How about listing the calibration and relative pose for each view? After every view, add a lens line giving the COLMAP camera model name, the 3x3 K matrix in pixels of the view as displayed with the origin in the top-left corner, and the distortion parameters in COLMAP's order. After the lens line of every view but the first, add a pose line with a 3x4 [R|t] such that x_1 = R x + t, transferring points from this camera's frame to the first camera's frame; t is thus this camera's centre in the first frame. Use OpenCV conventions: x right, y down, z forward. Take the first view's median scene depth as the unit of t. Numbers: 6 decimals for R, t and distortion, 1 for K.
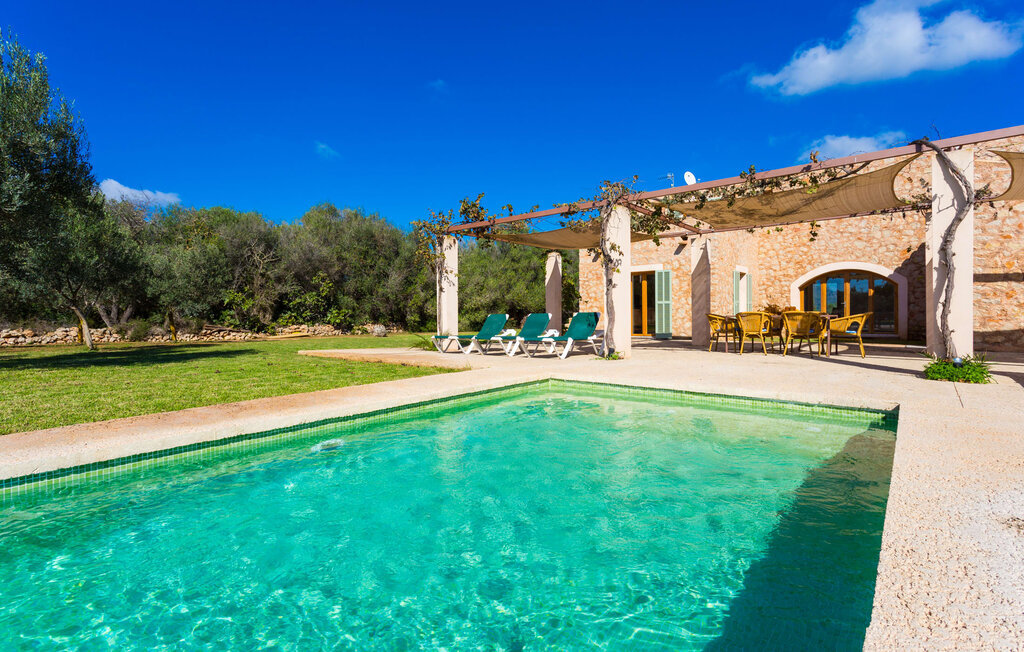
lens RADIAL K [[495.3, 0, 512.8], [0, 495.3, 316.6], [0, 0, 1]] dist [0.006463, 0.002520]
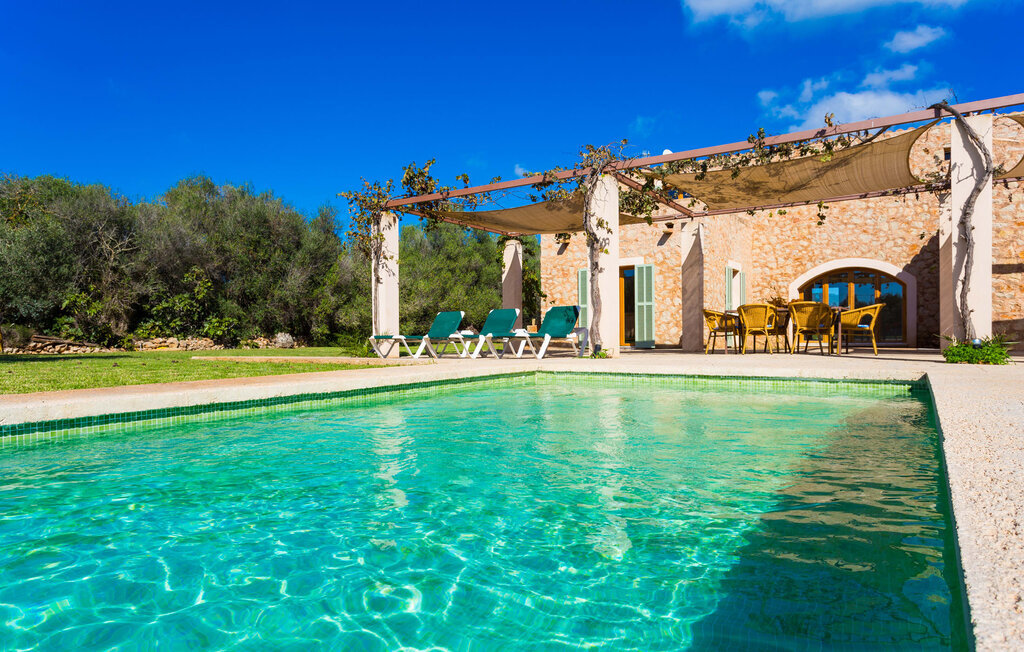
lens RADIAL K [[643.4, 0, 513.7], [0, 643.4, 340.8], [0, 0, 1]] dist [-0.000493, 0.007372]
pose [[0.992959, -0.003183, 0.118414, -0.051221], [0.002844, 0.999991, 0.003030, 0.039069], [-0.118423, -0.002671, 0.992960, -0.042614]]
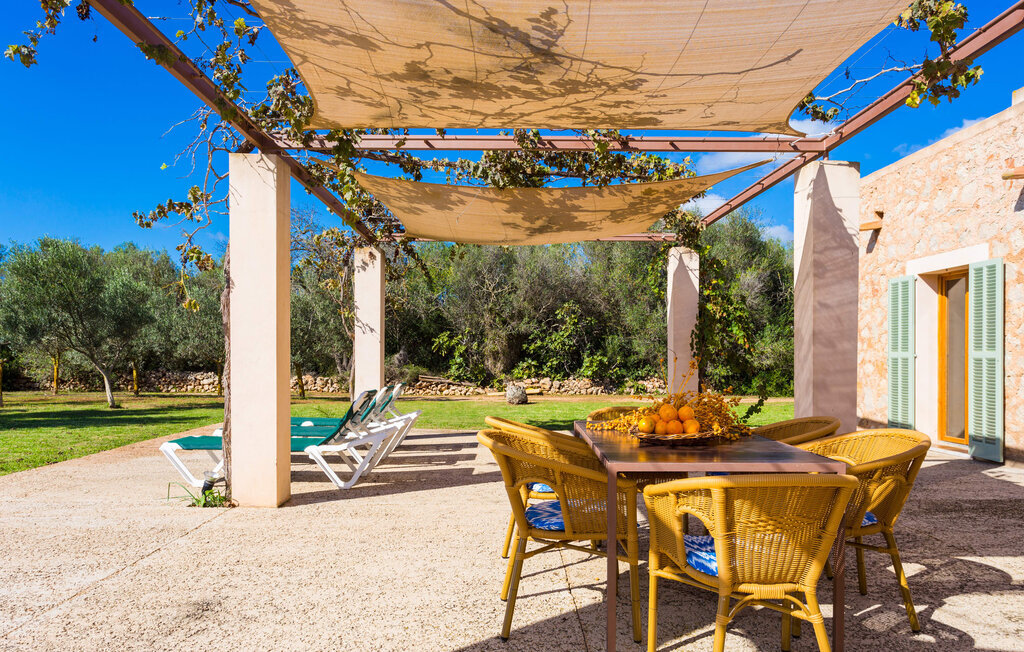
lens RADIAL K [[685.9, 0, 522.3], [0, 685.9, 334.5], [0, 0, 1]] dist [0.009591, 0.005375]
pose [[0.660324, -0.016820, -0.750793, 0.613969], [-0.006055, 0.999597, -0.027720, -0.036866], [0.750957, 0.022850, 0.659956, 0.601081]]
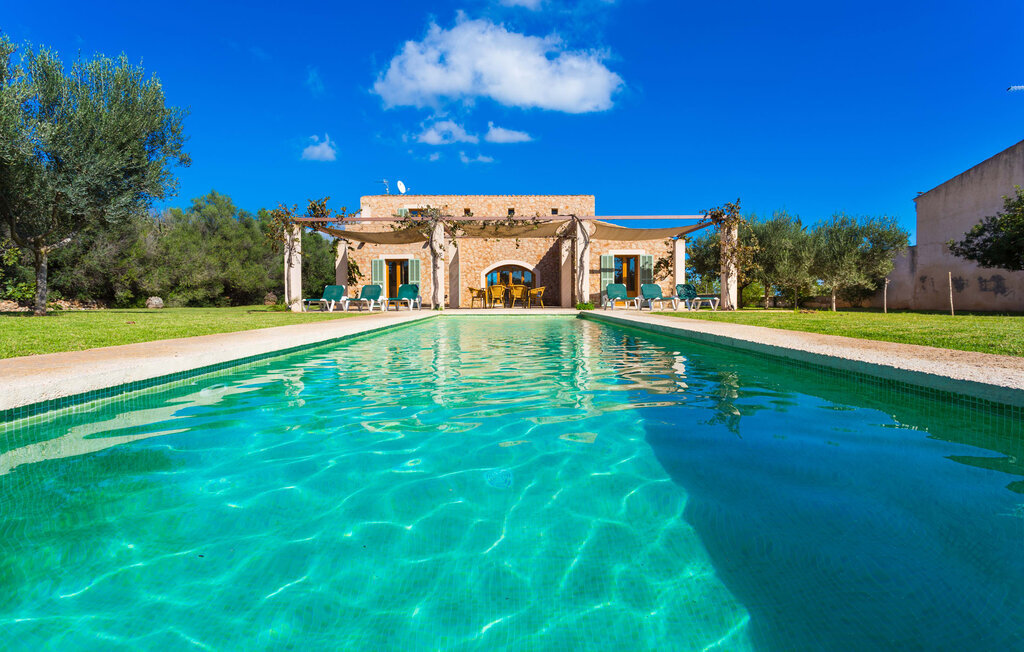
lens RADIAL K [[495.3, 0, 515.7], [0, 495.3, 309.1], [0, 0, 1]] dist [0.006463, 0.002520]
pose [[0.770842, -0.009771, 0.636951, -0.515566], [0.001956, 0.999914, 0.012971, 0.044027], [-0.637023, -0.008753, 0.770795, -0.380044]]
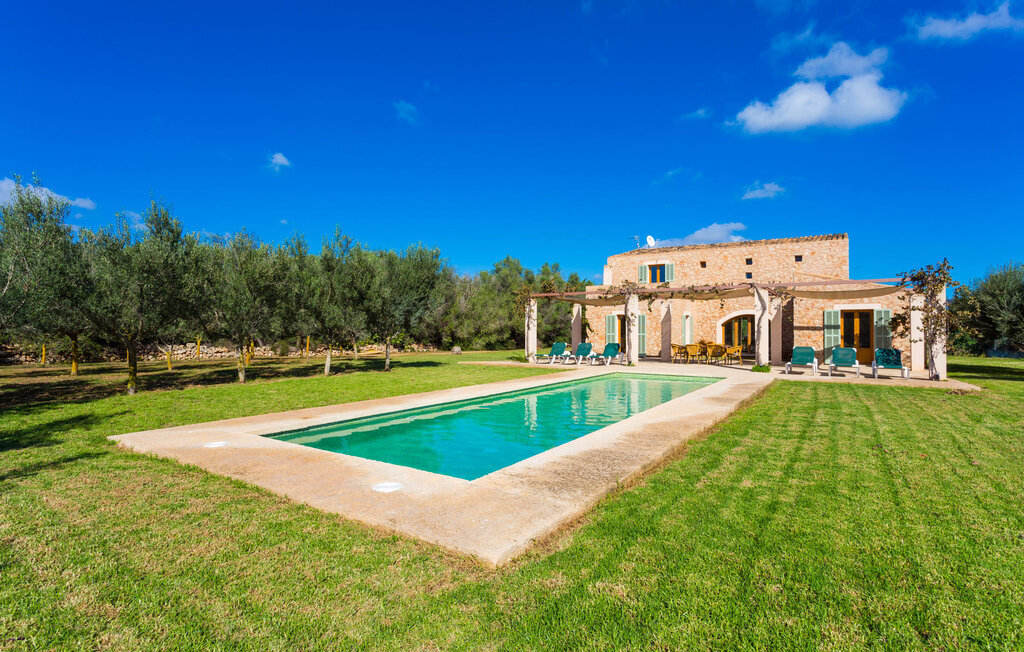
lens RADIAL K [[519.0, 0, 517.0], [0, 519.0, 321.4], [0, 0, 1]] dist [0.000568, 0.000237]
pose [[0.992592, 0.014365, 0.120643, -0.411997], [-0.011630, 0.999660, -0.023350, -0.036280], [-0.120937, 0.021774, 0.992421, -0.861153]]
